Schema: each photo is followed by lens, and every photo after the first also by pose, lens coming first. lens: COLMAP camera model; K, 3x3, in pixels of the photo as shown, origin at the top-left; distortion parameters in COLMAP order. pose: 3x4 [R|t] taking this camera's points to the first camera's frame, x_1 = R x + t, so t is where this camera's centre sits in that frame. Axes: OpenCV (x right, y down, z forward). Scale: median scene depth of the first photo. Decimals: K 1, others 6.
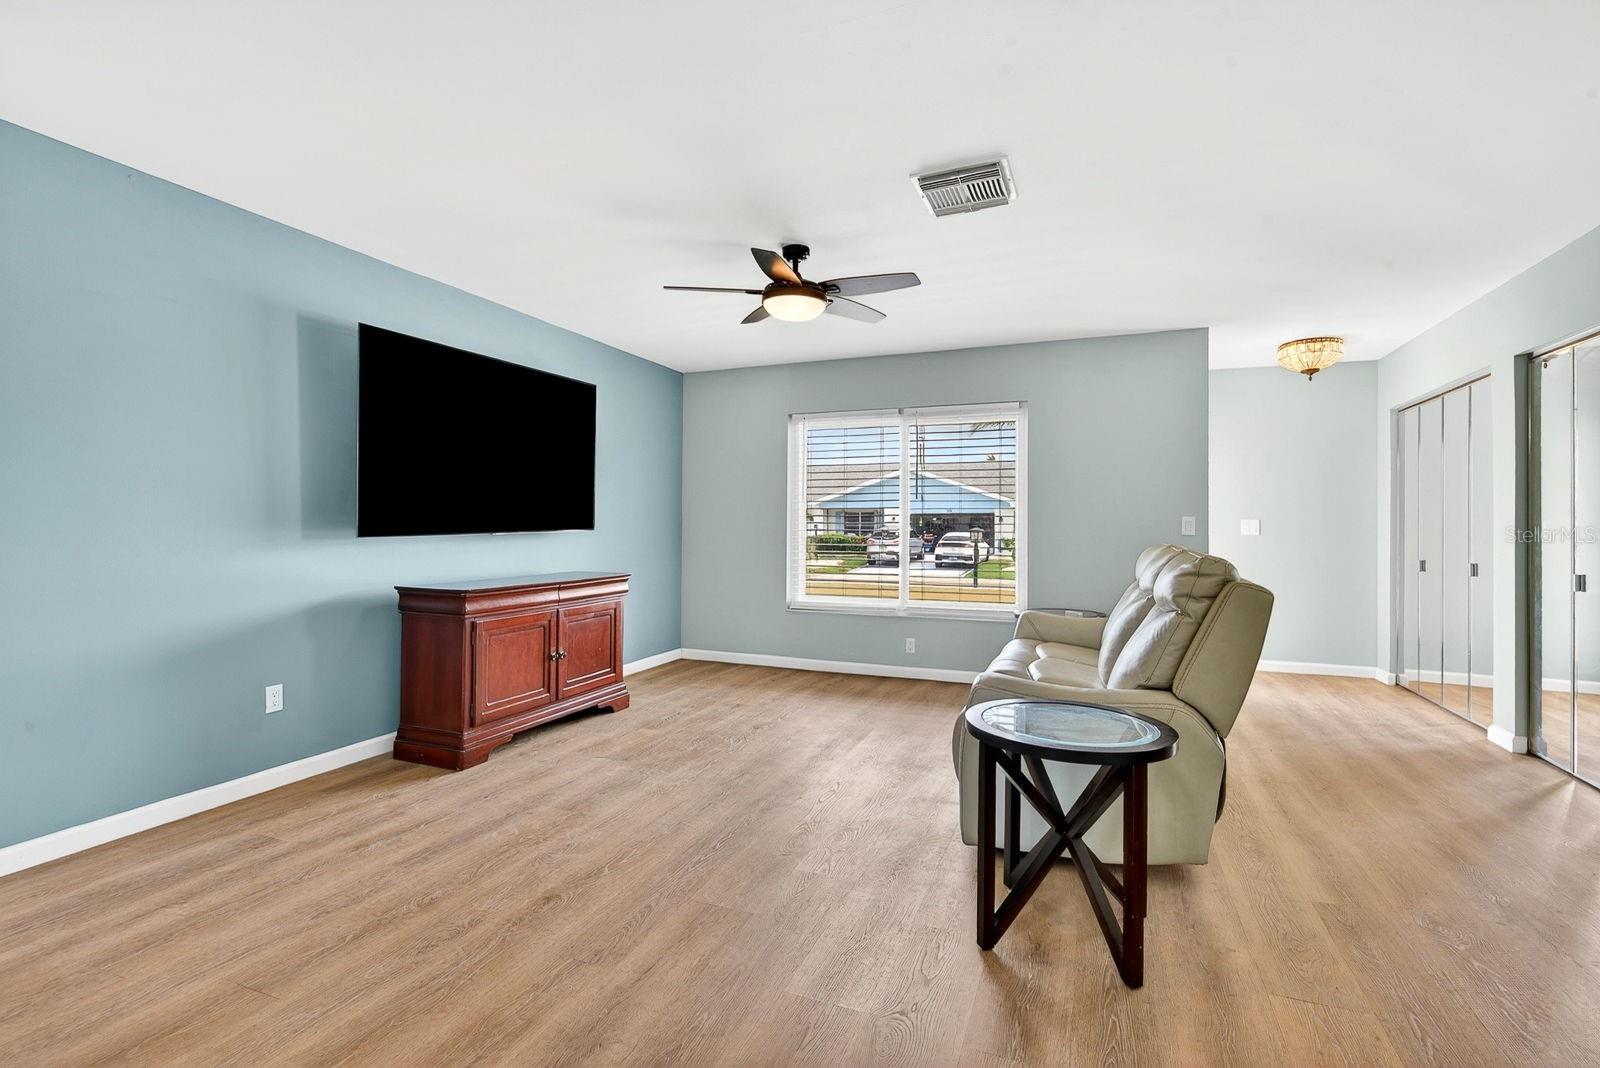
lens RADIAL K [[737.5, 0, 800.0], [0, 737.5, 534.0], [0, 0, 1]] dist [0.001888, -0.000204]
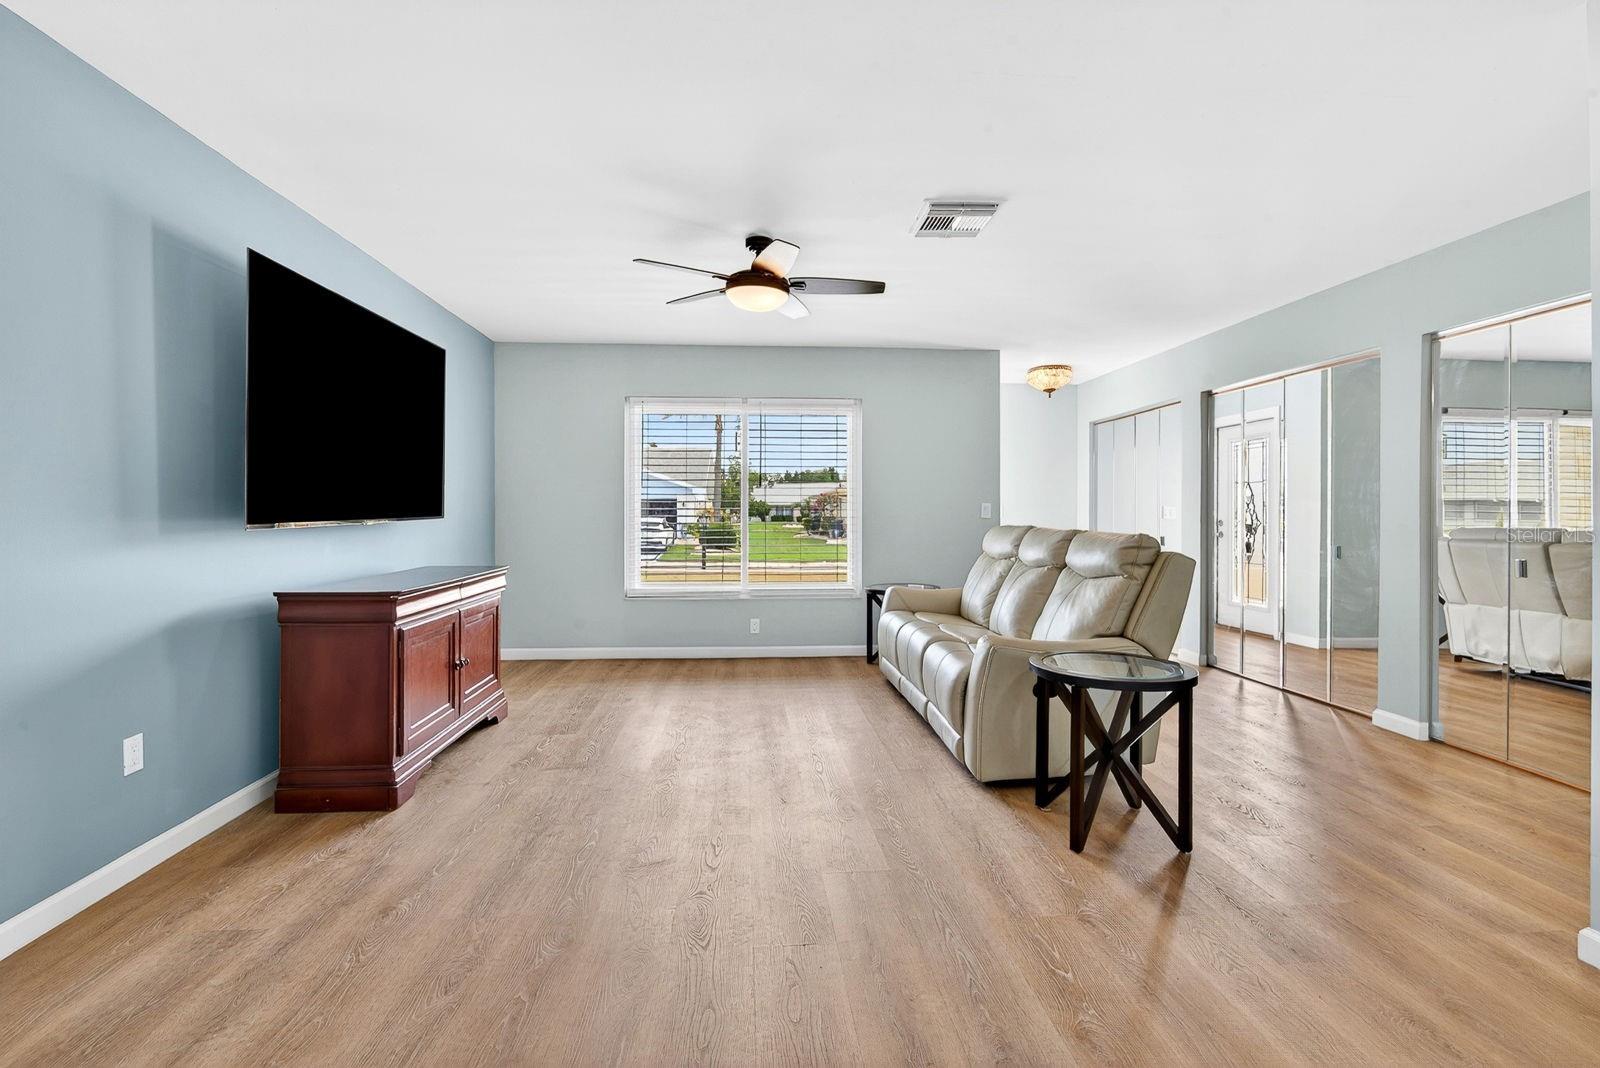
lens RADIAL K [[740.1, 0, 800.4], [0, 740.1, 526.5], [0, 0, 1]] dist [-0.001518, -0.000640]
pose [[0.893224, -0.012970, 0.449424, -0.410953], [0.008069, 0.999885, 0.012820, -0.003628], [-0.449539, -0.007825, 0.893226, 0.056443]]
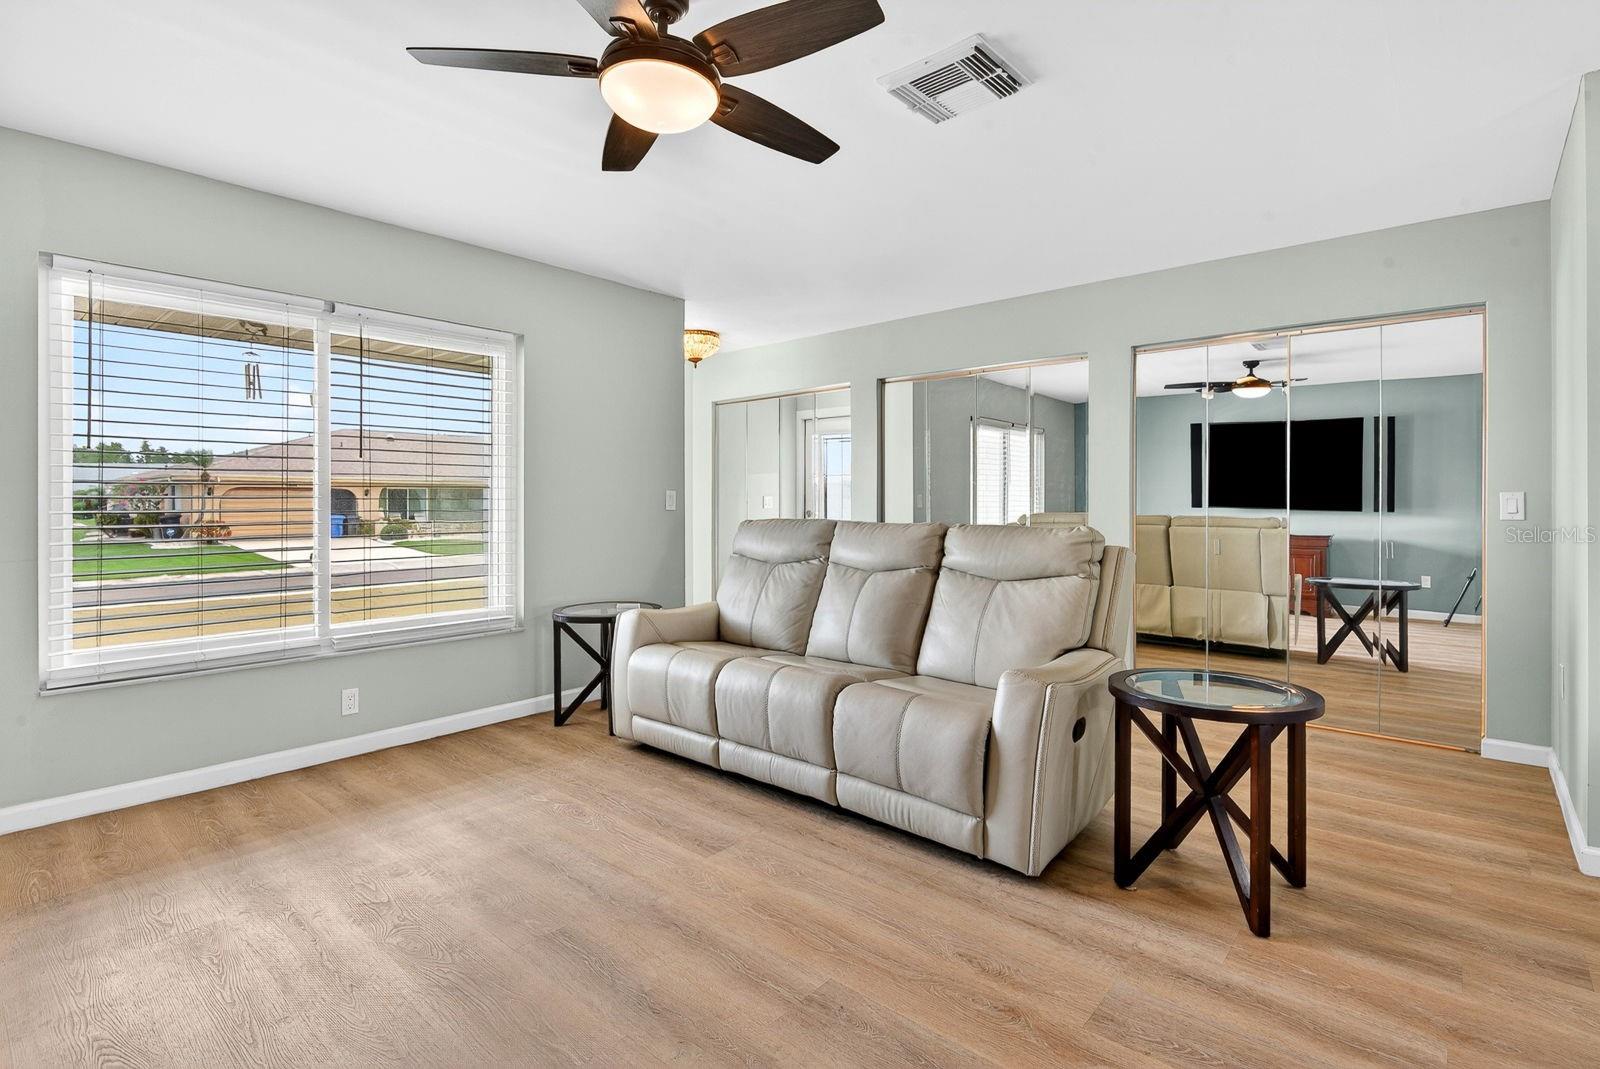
lens RADIAL K [[768.7, 0, 801.8], [0, 768.7, 510.1], [0, 0, 1]] dist [-0.004236, -0.000937]
pose [[0.319050, -0.016013, 0.947602, -0.506654], [0.013738, 0.999830, 0.012270, -0.011246], [-0.947638, 0.009103, 0.319216, 0.707143]]
